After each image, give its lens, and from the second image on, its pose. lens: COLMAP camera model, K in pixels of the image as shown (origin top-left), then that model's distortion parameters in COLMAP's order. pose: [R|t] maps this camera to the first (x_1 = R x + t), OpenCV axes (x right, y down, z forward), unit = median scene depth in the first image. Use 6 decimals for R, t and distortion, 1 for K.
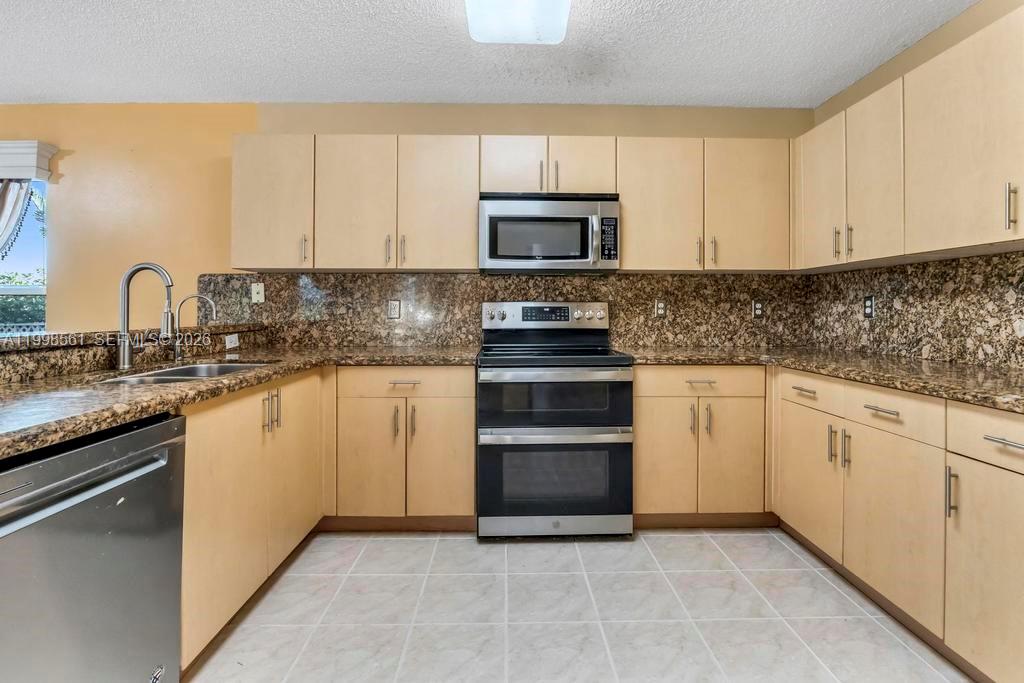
lens RADIAL K [[494.6, 0, 512.7], [0, 494.6, 306.0], [0, 0, 1]] dist [-0.003960, -0.000275]
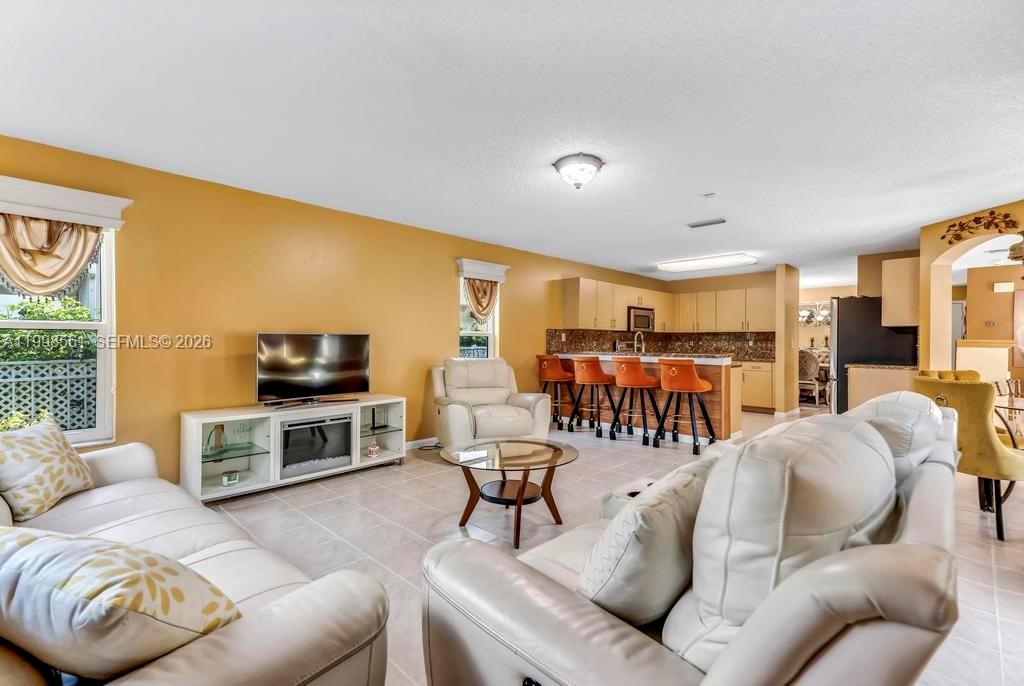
lens RADIAL K [[452.7, 0, 512.0], [0, 452.7, 343.0], [0, 0, 1]] dist [0.017879, -0.000007]
pose [[0.699122, -0.001154, 0.715002, -2.521954], [-0.004653, 0.999970, 0.006164, -0.011499], [-0.714988, -0.007636, 0.699095, -0.430858]]
